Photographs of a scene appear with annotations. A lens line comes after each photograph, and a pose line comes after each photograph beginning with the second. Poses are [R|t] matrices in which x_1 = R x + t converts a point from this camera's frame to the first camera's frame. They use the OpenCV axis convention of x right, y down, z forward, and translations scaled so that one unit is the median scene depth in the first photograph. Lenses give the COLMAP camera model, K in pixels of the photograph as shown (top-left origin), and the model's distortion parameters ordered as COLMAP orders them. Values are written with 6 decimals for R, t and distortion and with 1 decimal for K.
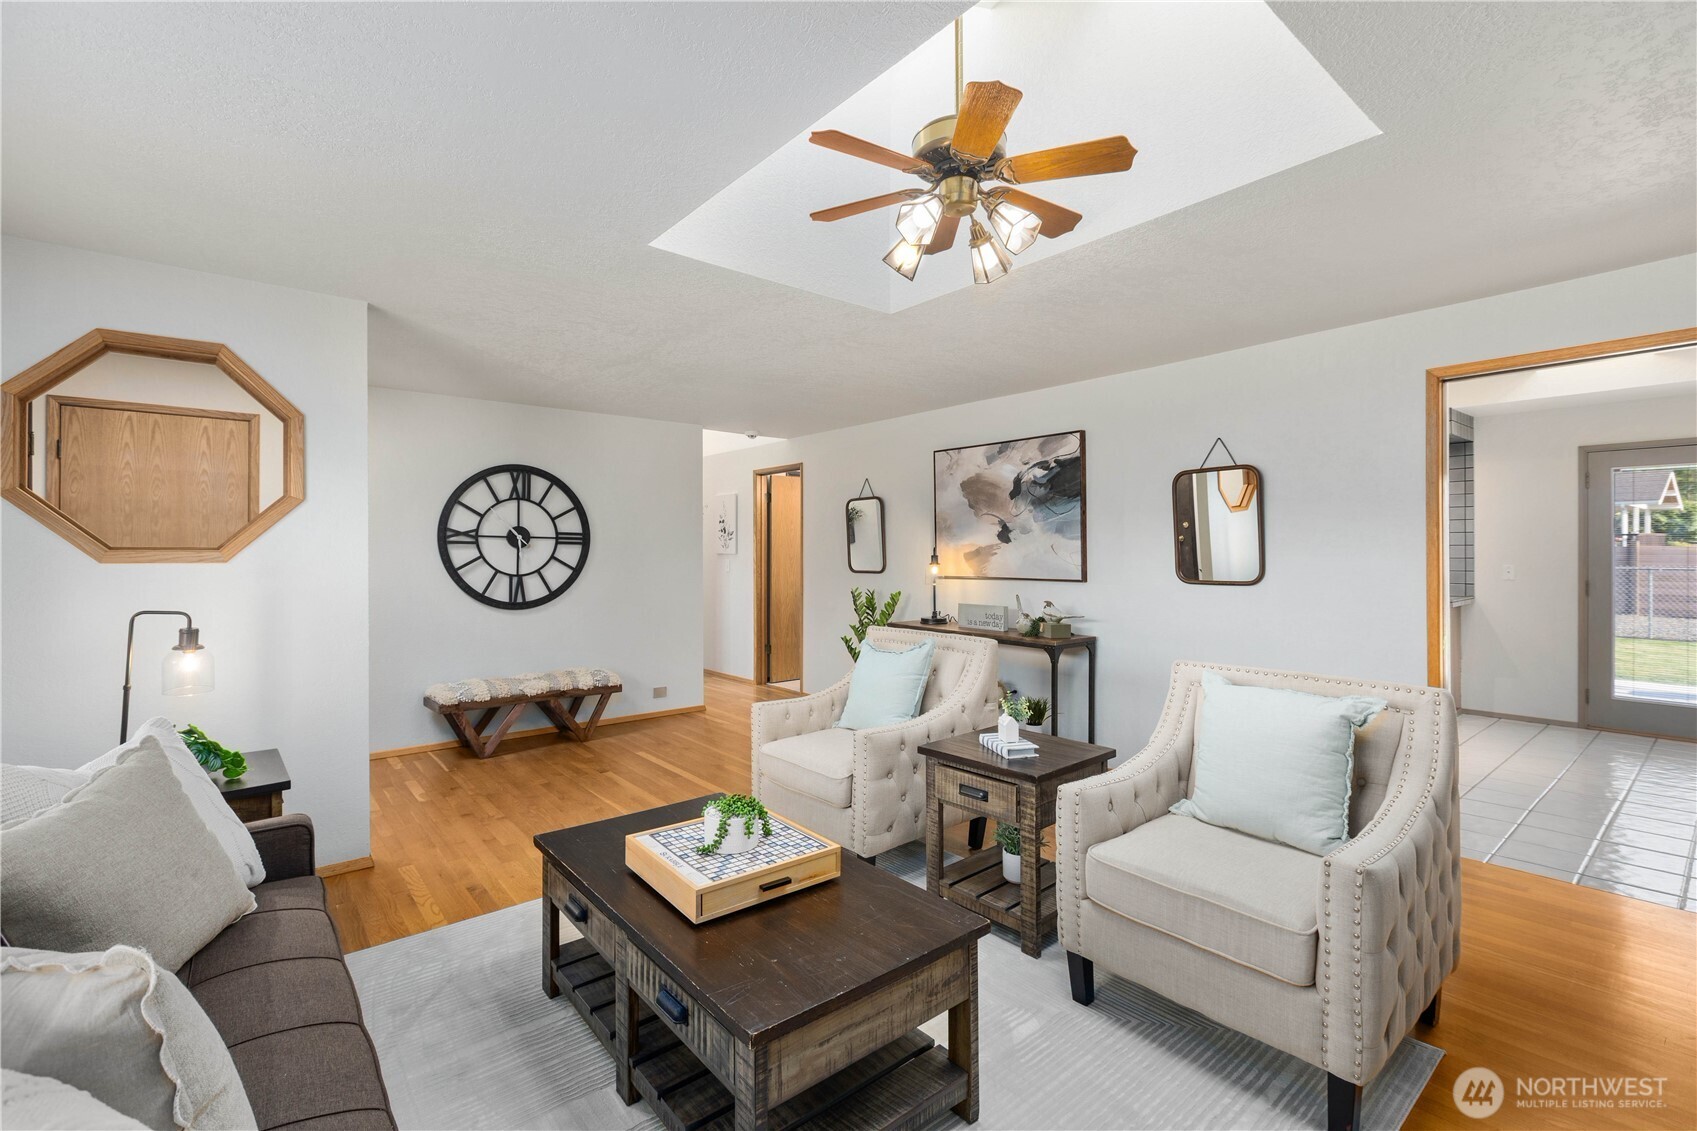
lens RADIAL K [[756.2, 0, 842.8], [0, 756.2, 555.6], [0, 0, 1]] dist [0.000231, -0.002989]
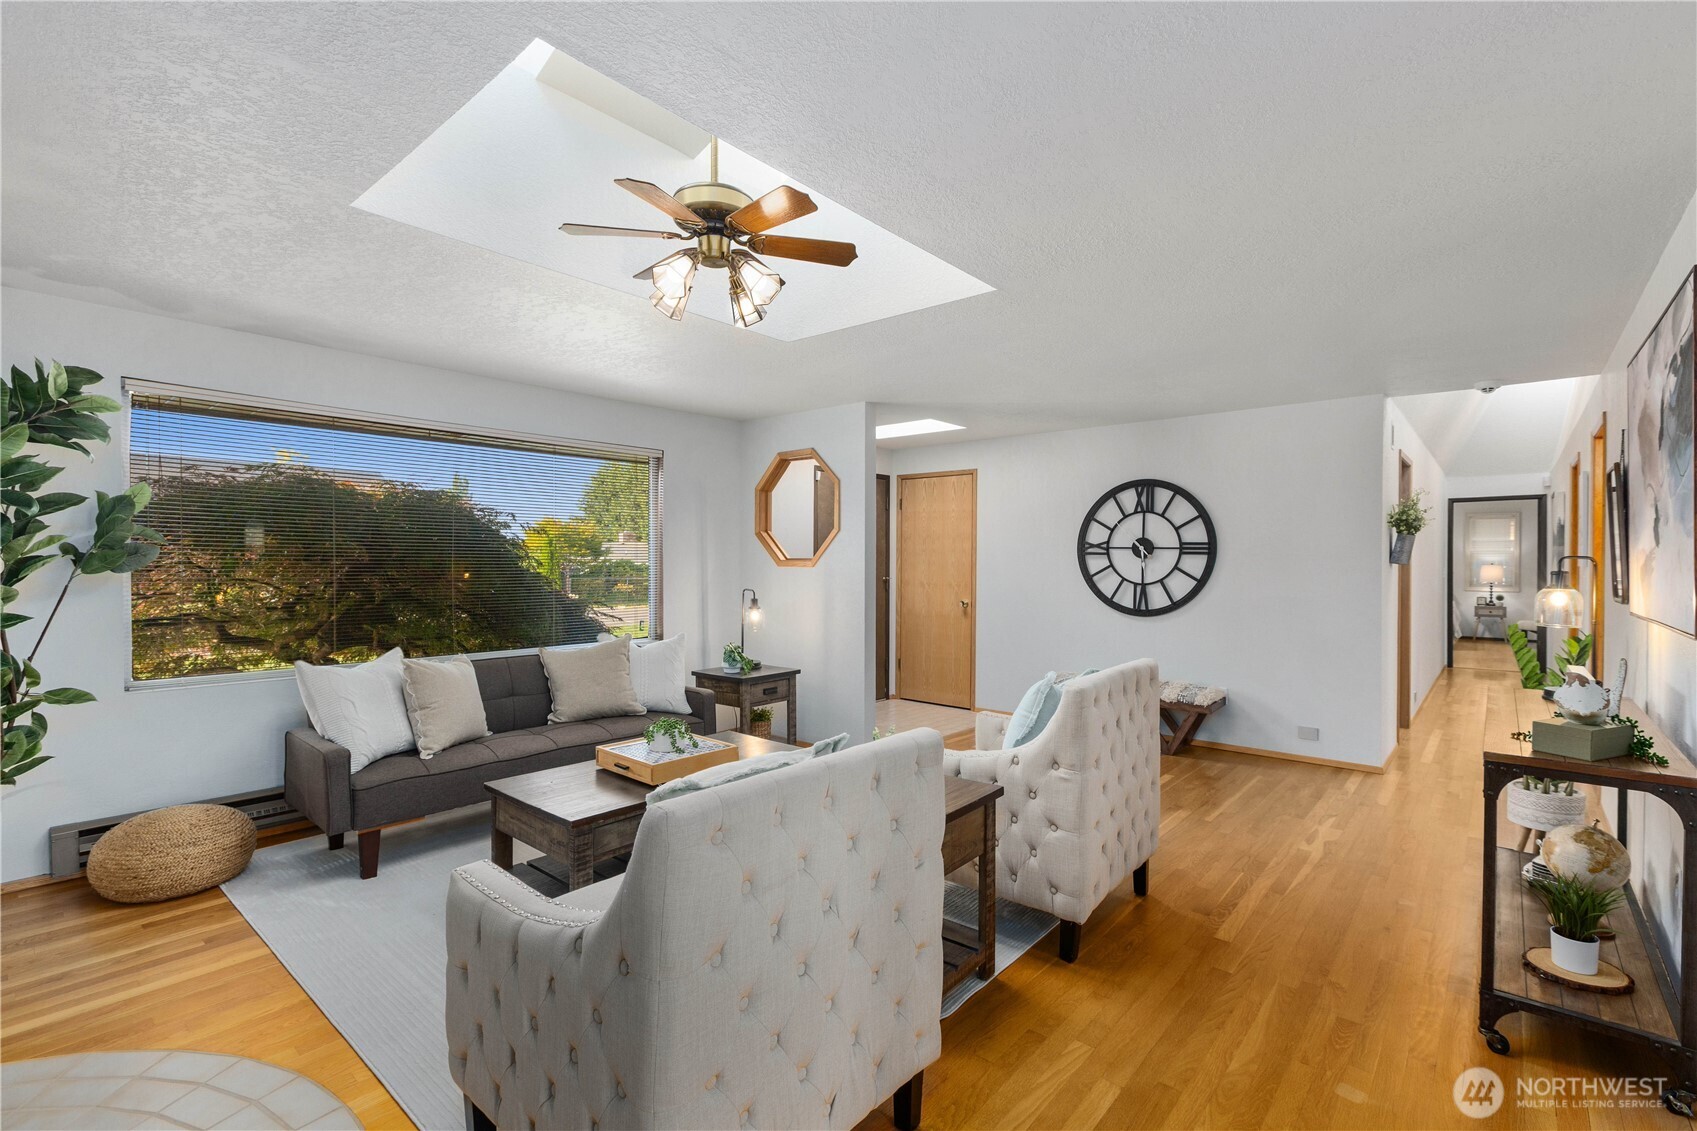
lens RADIAL K [[756.2, 0, 849.3], [0, 756.2, 574.6], [0, 0, 1]] dist [0.000231, -0.002989]
pose [[0.158751, 0.019541, -0.987125, 0.550707], [-0.009473, 0.999788, 0.018268, -0.002682], [0.987273, 0.006451, 0.158903, 0.427170]]
